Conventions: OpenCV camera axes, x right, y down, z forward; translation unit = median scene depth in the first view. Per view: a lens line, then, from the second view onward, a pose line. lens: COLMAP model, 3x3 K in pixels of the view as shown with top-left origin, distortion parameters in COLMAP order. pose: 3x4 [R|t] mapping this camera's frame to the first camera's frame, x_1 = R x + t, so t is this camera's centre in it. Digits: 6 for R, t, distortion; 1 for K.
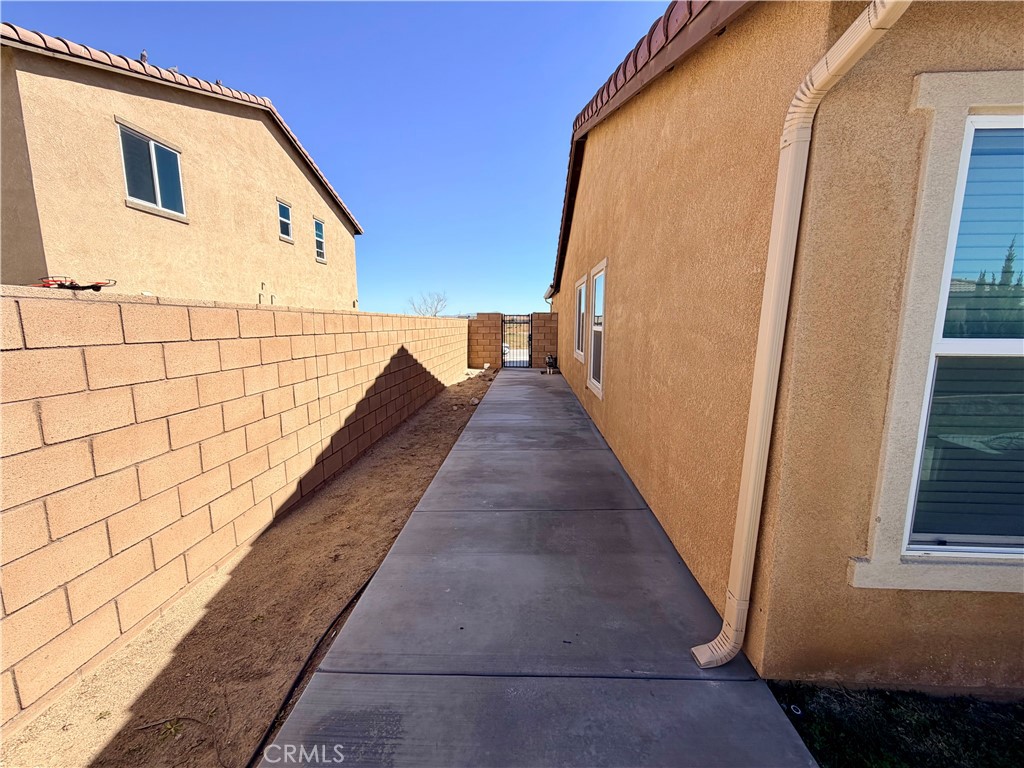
lens RADIAL K [[410.4, 0, 512.0], [0, 410.4, 383.9], [0, 0, 1]] dist [0.001921, 0.000331]
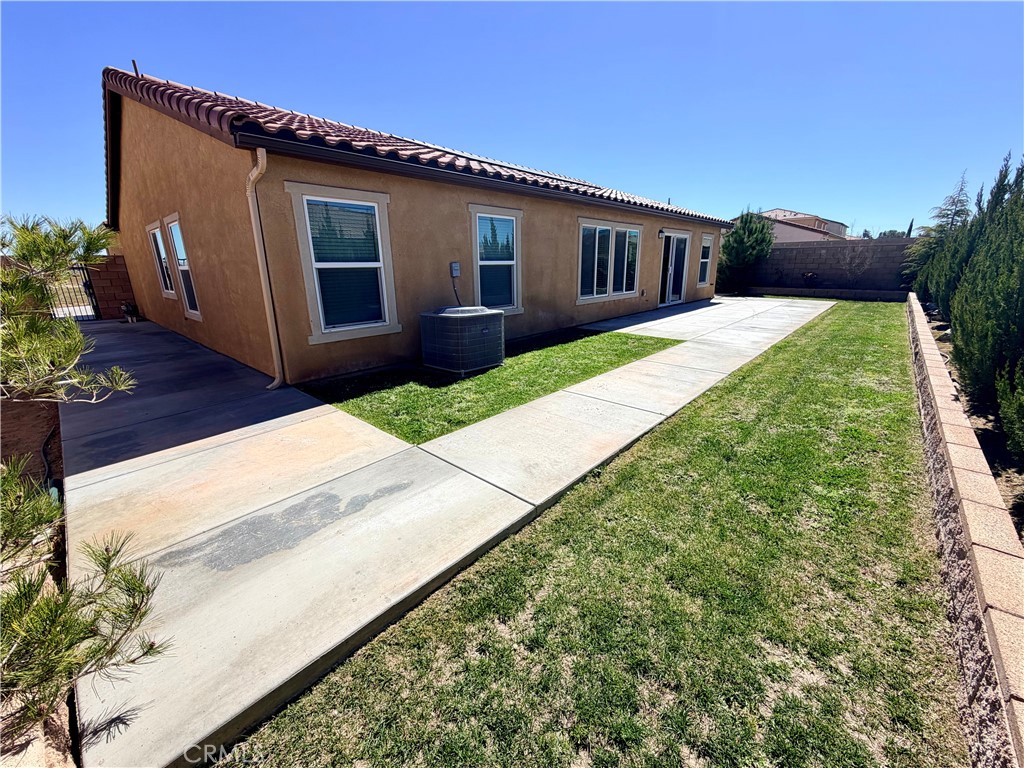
lens RADIAL K [[410.4, 0, 508.9], [0, 410.4, 383.7], [0, 0, 1]] dist [0.001921, 0.000331]
pose [[0.648042, -0.224591, 0.727736, -0.226920], [0.130078, 0.974130, 0.184799, 0.171072], [-0.750414, -0.025095, 0.660492, -0.942041]]
